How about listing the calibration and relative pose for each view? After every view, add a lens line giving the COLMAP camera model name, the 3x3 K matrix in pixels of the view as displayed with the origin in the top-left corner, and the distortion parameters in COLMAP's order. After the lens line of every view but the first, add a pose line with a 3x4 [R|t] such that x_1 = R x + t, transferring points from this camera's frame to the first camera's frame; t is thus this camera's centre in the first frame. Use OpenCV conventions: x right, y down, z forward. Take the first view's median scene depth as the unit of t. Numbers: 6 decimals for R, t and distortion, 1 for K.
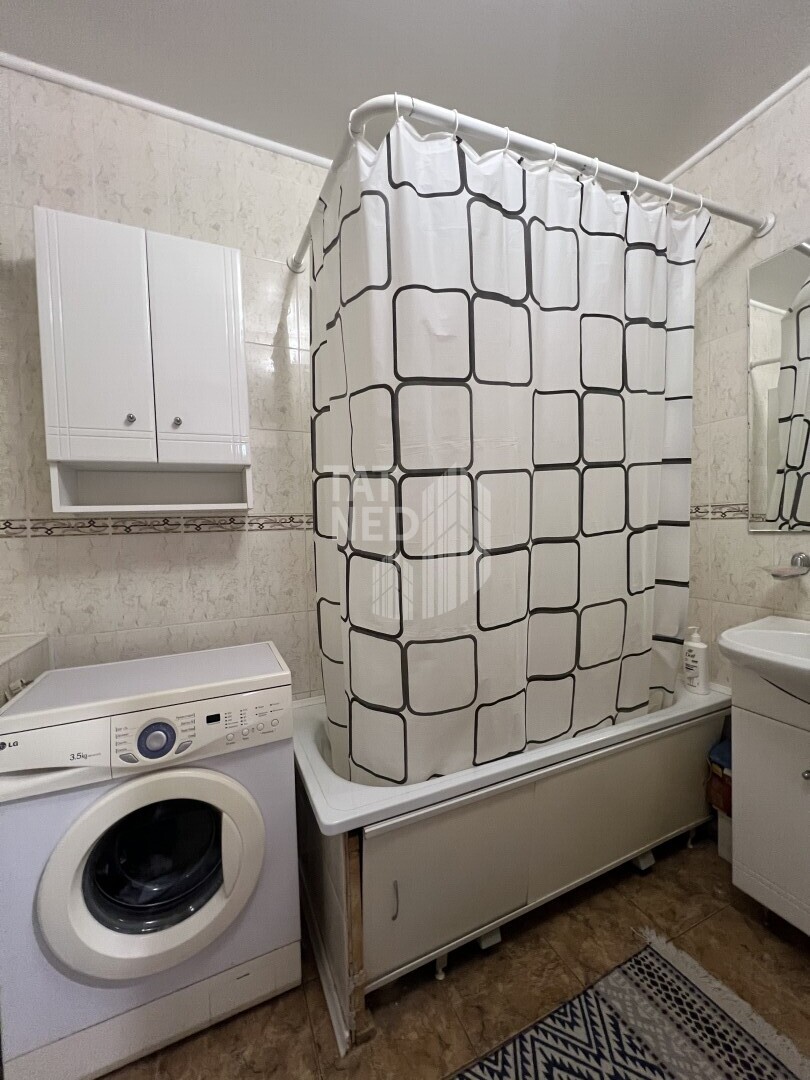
lens RADIAL K [[430.2, 0, 403.3], [0, 430.2, 537.0], [0, 0, 1]] dist [-0.003408, 0.000897]
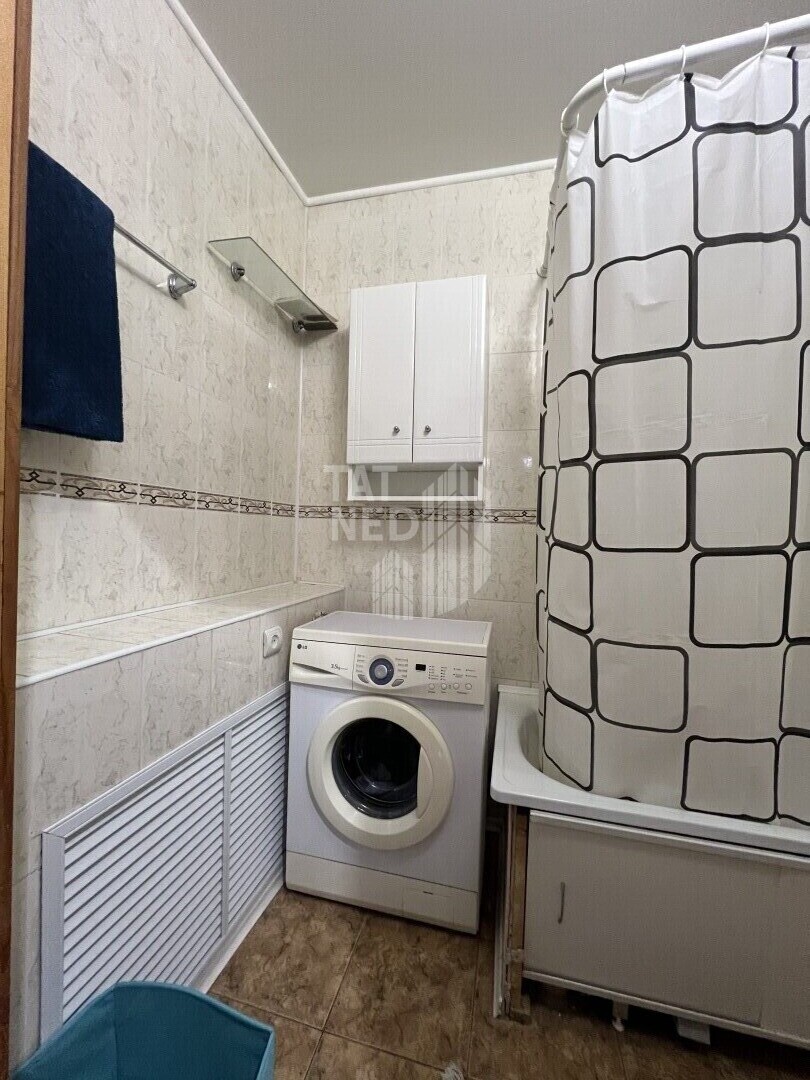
lens RADIAL K [[430.2, 0, 411.5], [0, 430.2, 537.6], [0, 0, 1]] dist [-0.003408, 0.000897]
pose [[0.791596, 0.060686, -0.608023, 0.251377], [-0.071354, 0.997429, 0.006655, 0.045642], [0.606864, 0.038117, 0.793891, -0.002327]]
